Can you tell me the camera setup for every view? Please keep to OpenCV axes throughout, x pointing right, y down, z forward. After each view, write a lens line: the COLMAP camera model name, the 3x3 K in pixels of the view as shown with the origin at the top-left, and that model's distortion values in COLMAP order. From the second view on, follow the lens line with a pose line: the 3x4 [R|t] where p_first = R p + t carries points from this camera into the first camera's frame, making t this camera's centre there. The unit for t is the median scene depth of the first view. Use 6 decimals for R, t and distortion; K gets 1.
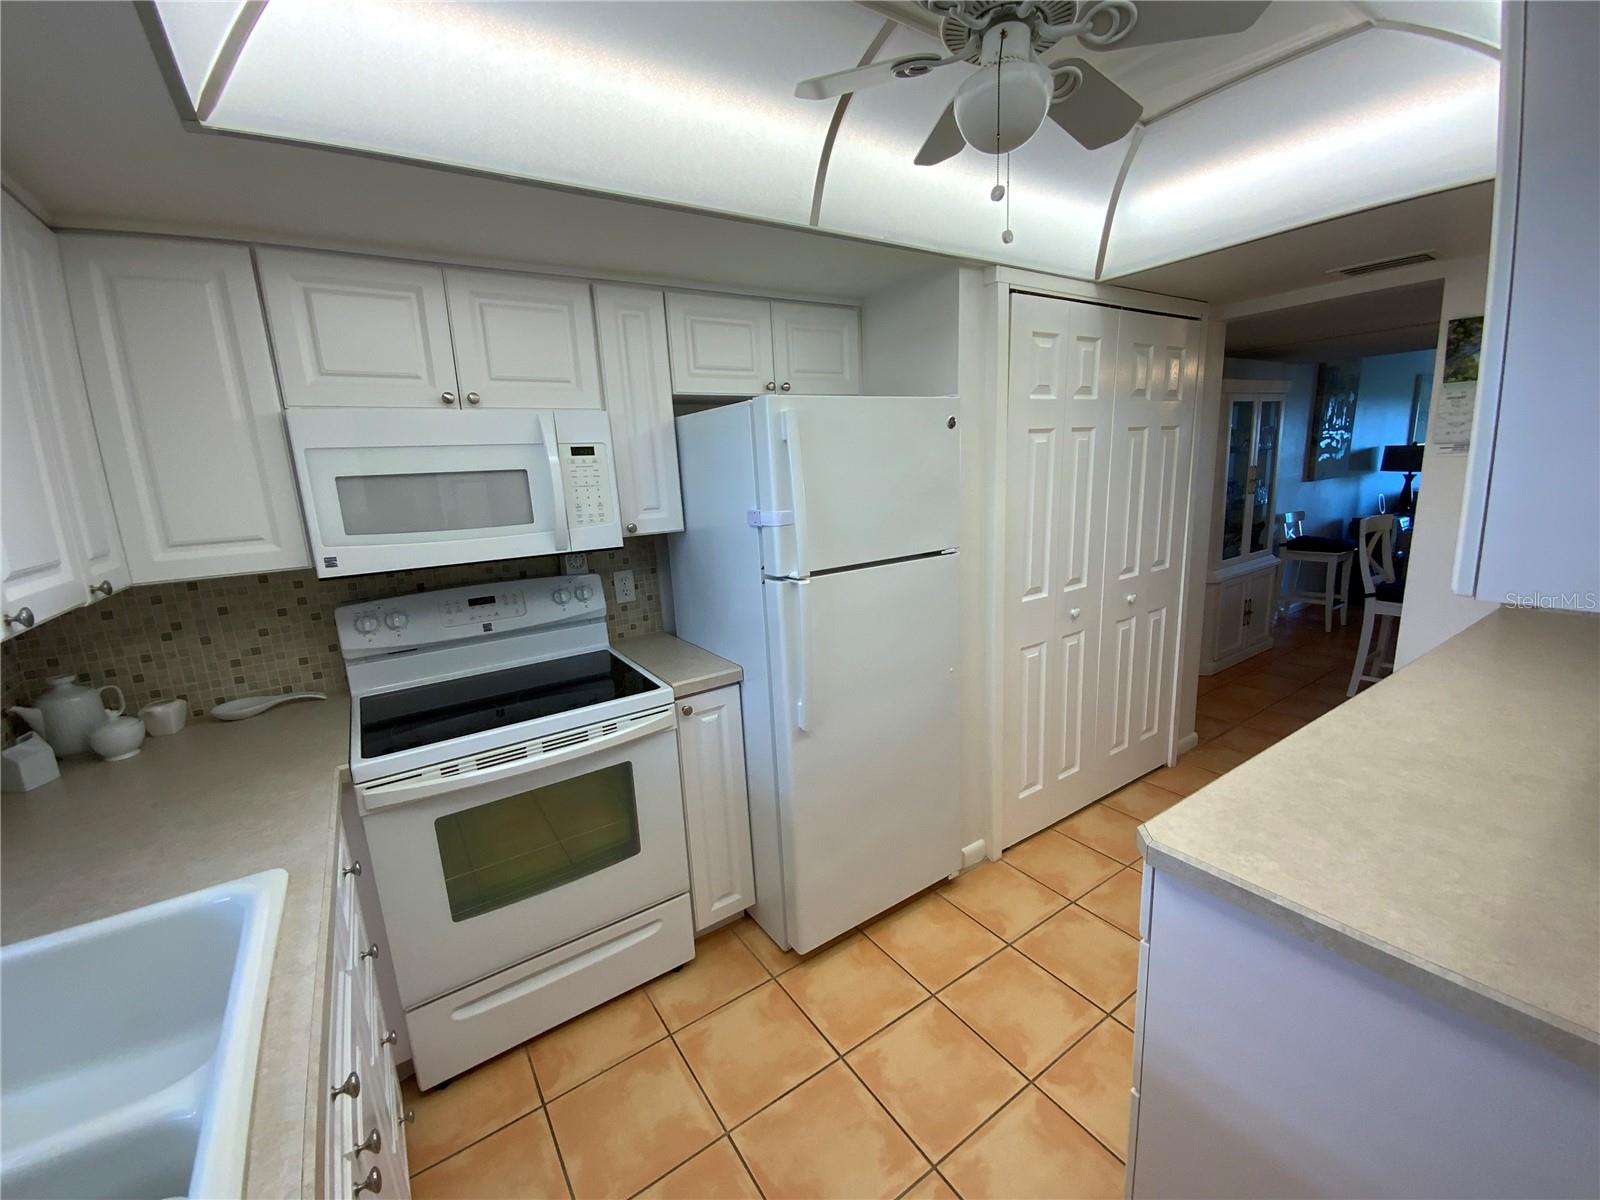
lens RADIAL K [[645.0, 0, 803.7], [0, 645.0, 592.5], [0, 0, 1]] dist [-0.001017, -0.012607]
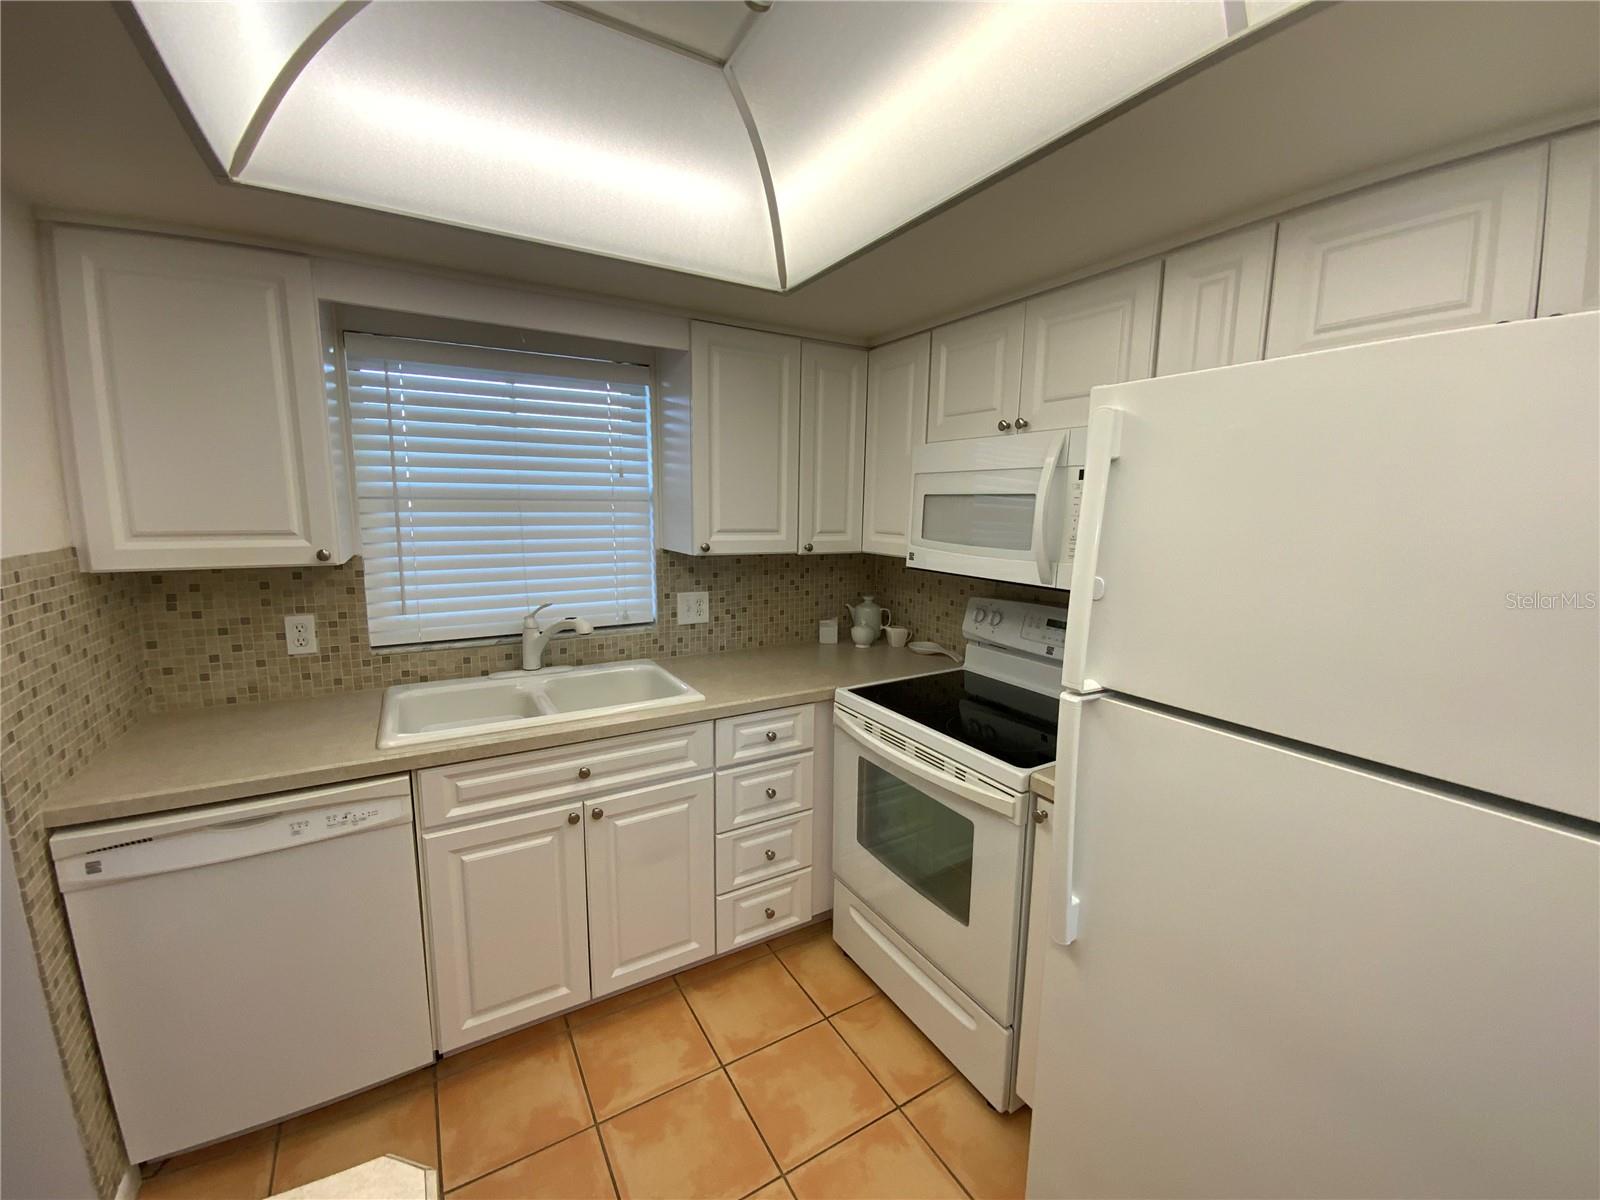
lens RADIAL K [[645.0, 0, 803.7], [0, 645.0, 592.5], [0, 0, 1]] dist [-0.001017, -0.012607]
pose [[-0.072530, 0.181893, -0.980640, 0.583156], [-0.199452, 0.960723, 0.192950, -0.174830], [0.977220, 0.209585, -0.033402, 0.764103]]
